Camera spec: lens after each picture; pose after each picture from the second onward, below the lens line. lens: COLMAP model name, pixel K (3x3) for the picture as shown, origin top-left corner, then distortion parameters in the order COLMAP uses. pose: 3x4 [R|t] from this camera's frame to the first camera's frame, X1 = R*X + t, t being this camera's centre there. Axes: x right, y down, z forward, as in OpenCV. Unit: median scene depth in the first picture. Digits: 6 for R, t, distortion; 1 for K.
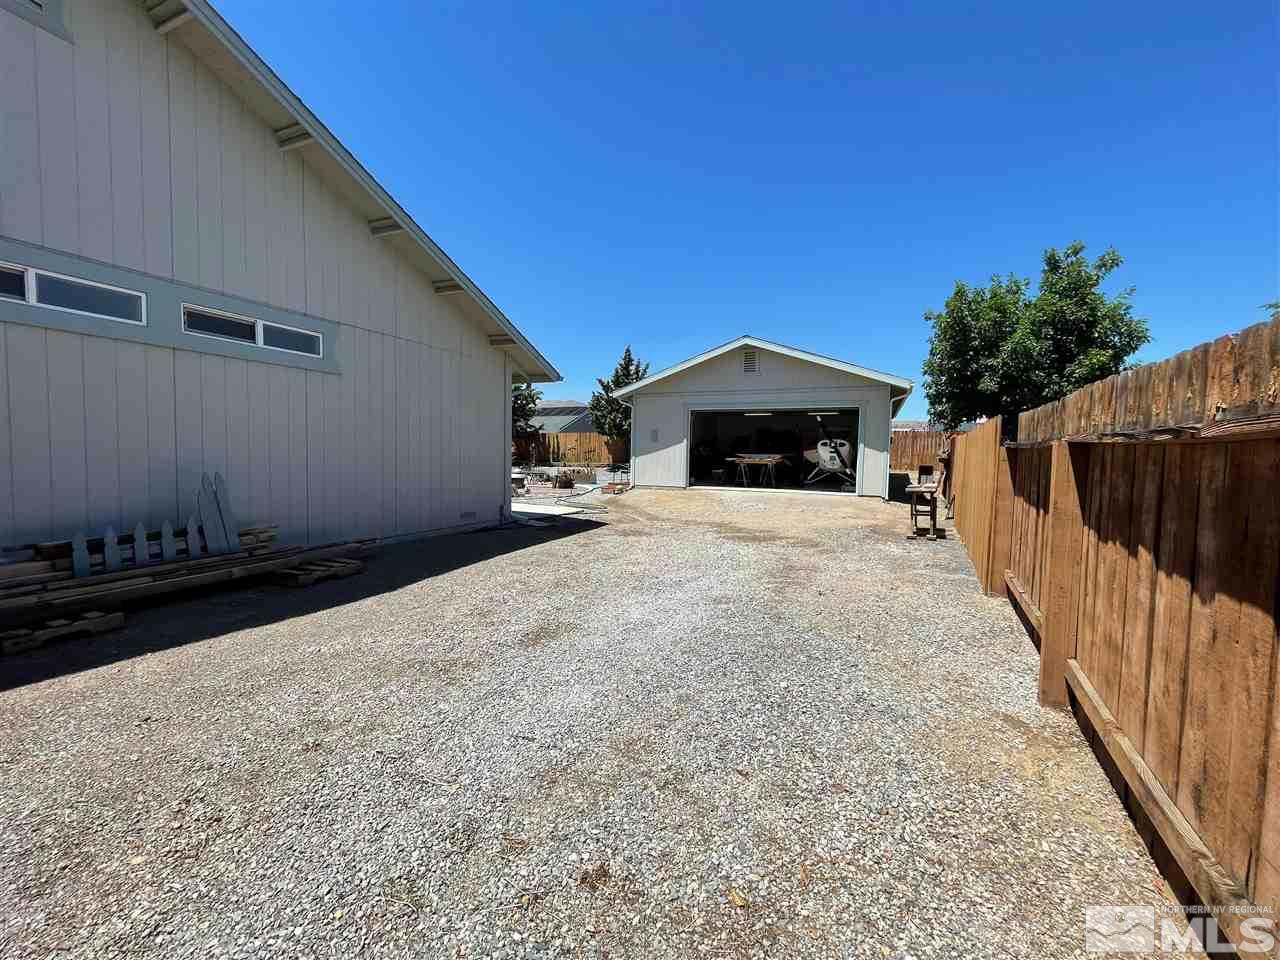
lens RADIAL K [[518.1, 0, 640.0], [0, 518.1, 480.0], [0, 0, 1]] dist [0.010369, -0.000016]
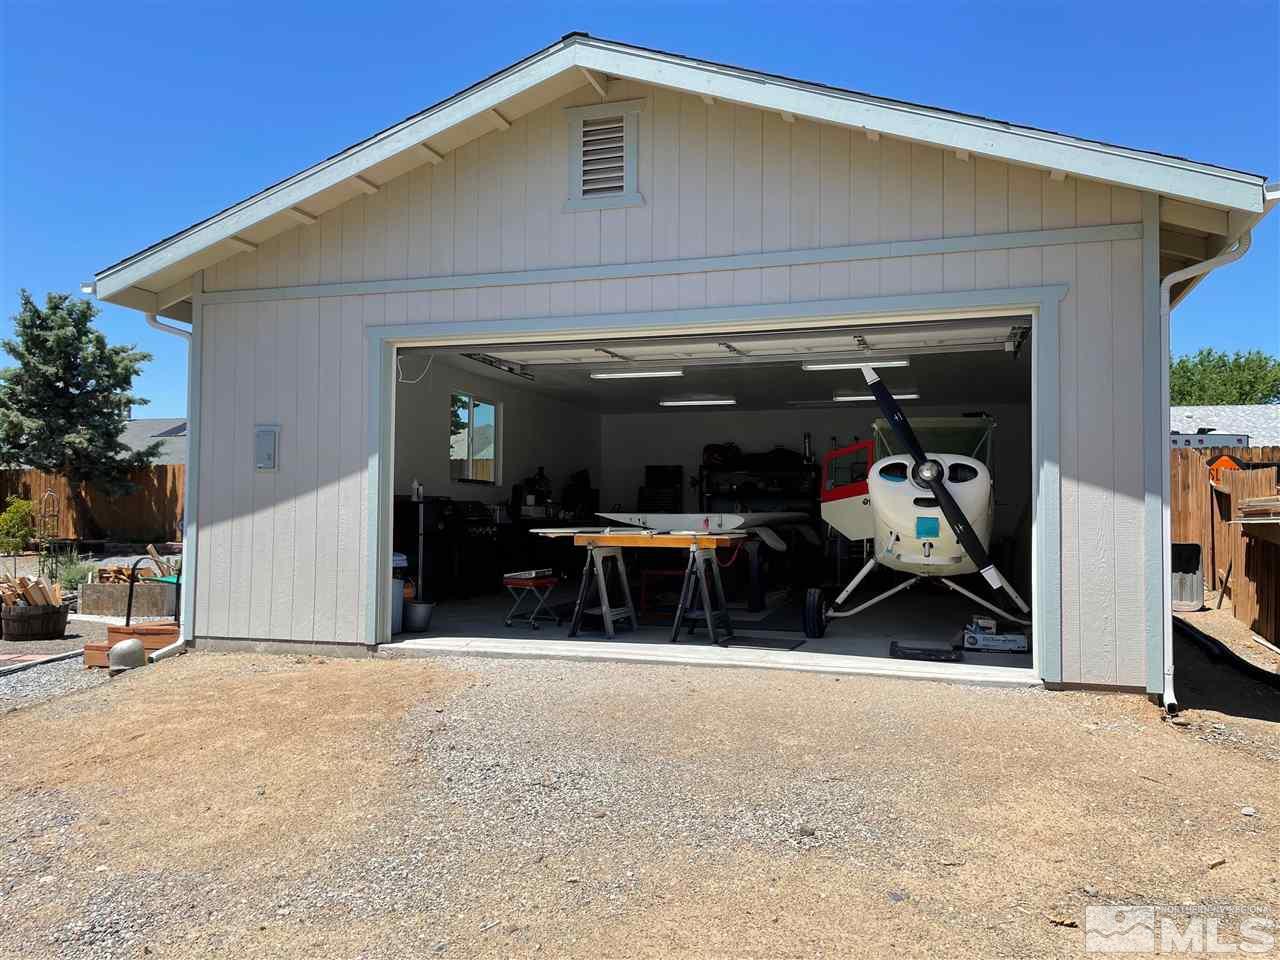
lens RADIAL K [[968.1, 0, 640.0], [0, 968.1, 480.0], [0, 0, 1]] dist [0.094691, -0.108169]
pose [[0.994290, -0.005665, 0.106566, 0.287213], [0.015006, 0.996090, -0.087057, -0.039956], [-0.105656, 0.088159, 0.990487, 0.861268]]
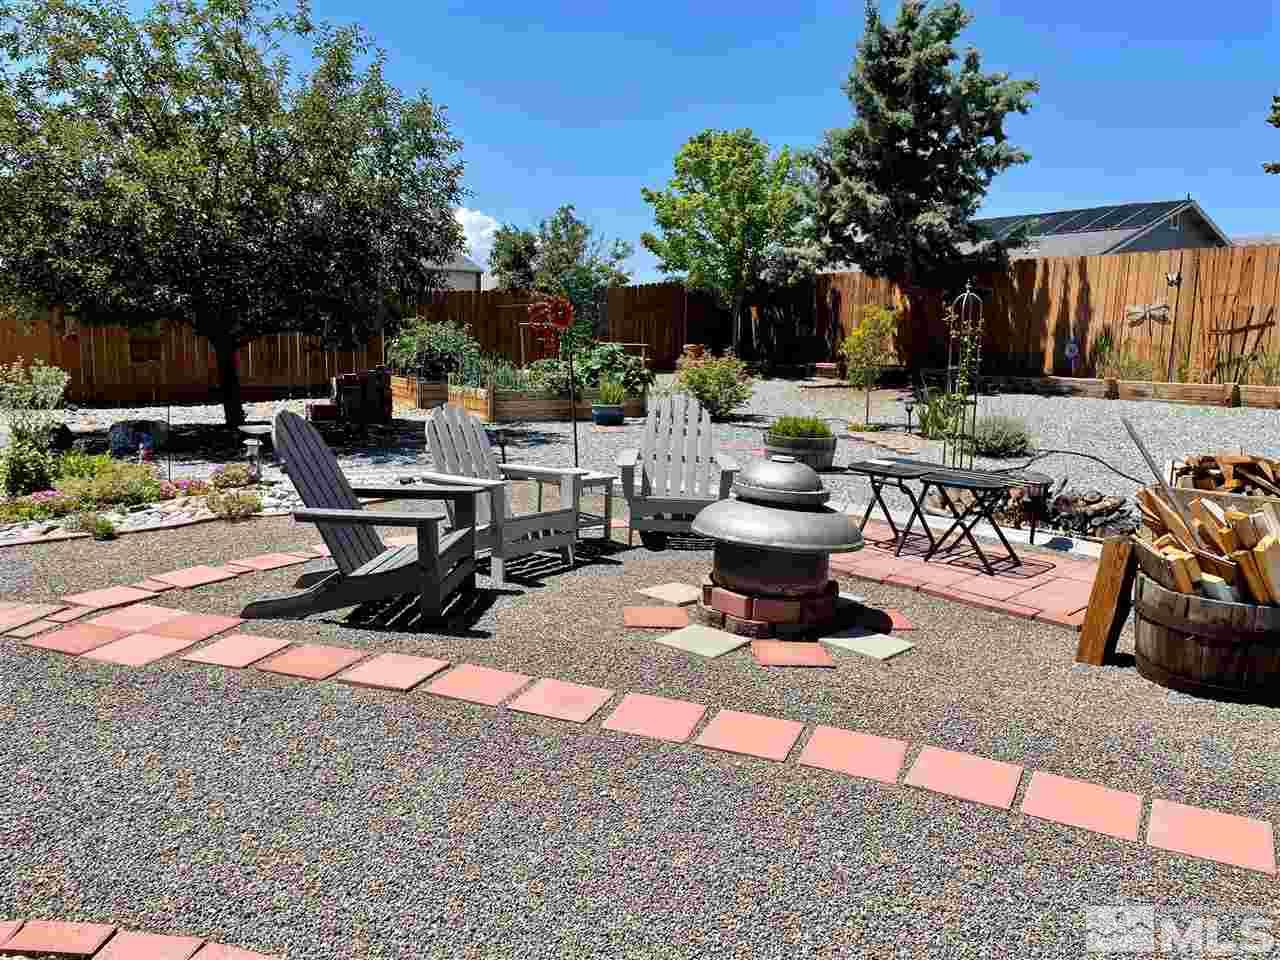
lens RADIAL K [[968.1, 0, 640.0], [0, 968.1, 480.0], [0, 0, 1]] dist [0.094691, -0.108169]
pose [[0.852208, 0.084490, -0.516335, -0.302266], [-0.037044, 0.994142, 0.101535, -0.082808], [0.521889, -0.067402, 0.850346, 1.634639]]
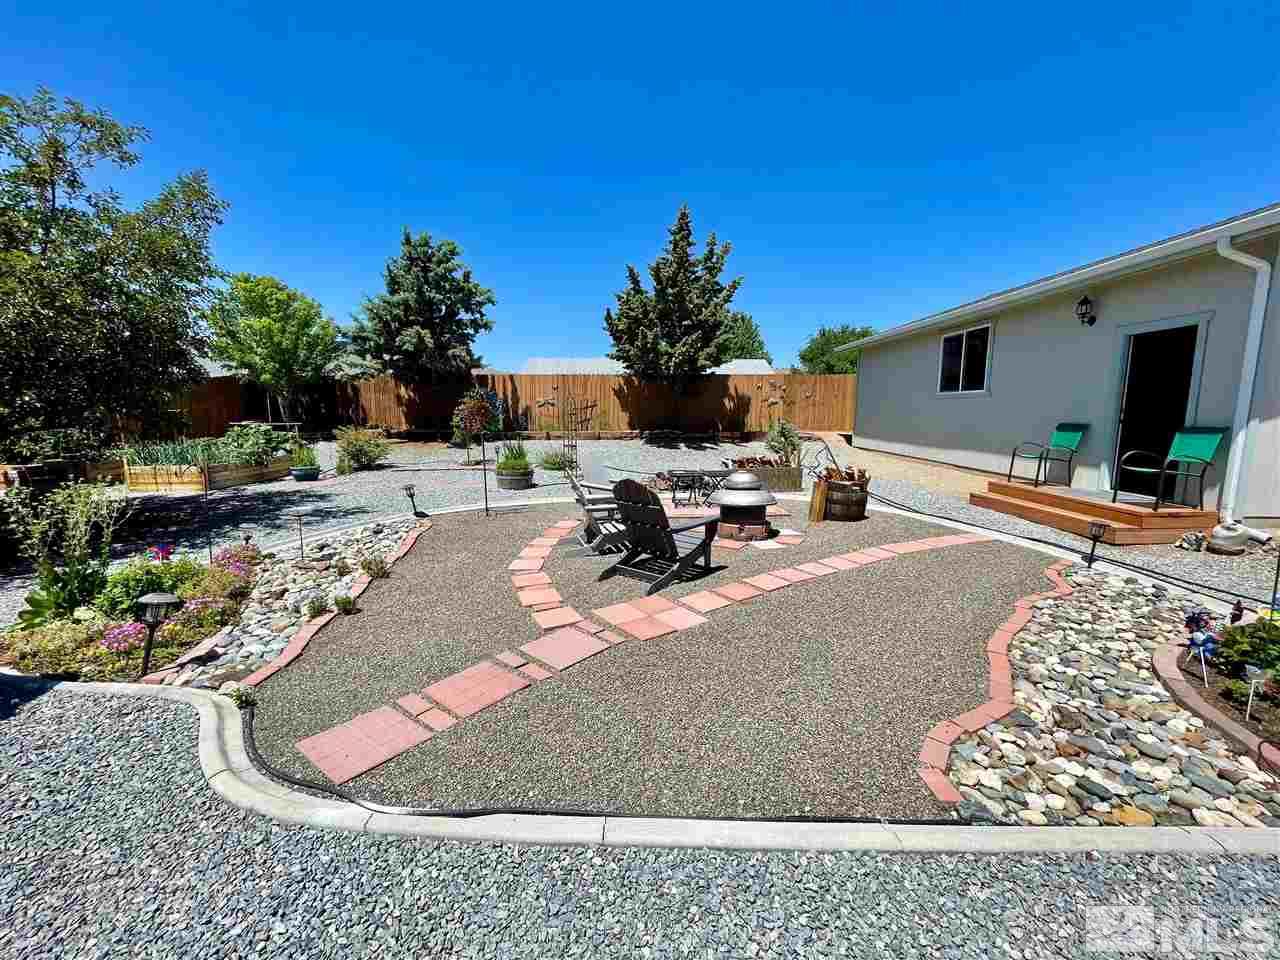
lens RADIAL K [[518.1, 0, 640.0], [0, 518.1, 480.0], [0, 0, 1]] dist [0.010369, -0.000016]
pose [[0.911986, -0.065109, 0.405020, -0.880873], [0.029906, 0.995249, 0.092653, -0.097531], [-0.409129, -0.072386, 0.909601, 1.548330]]
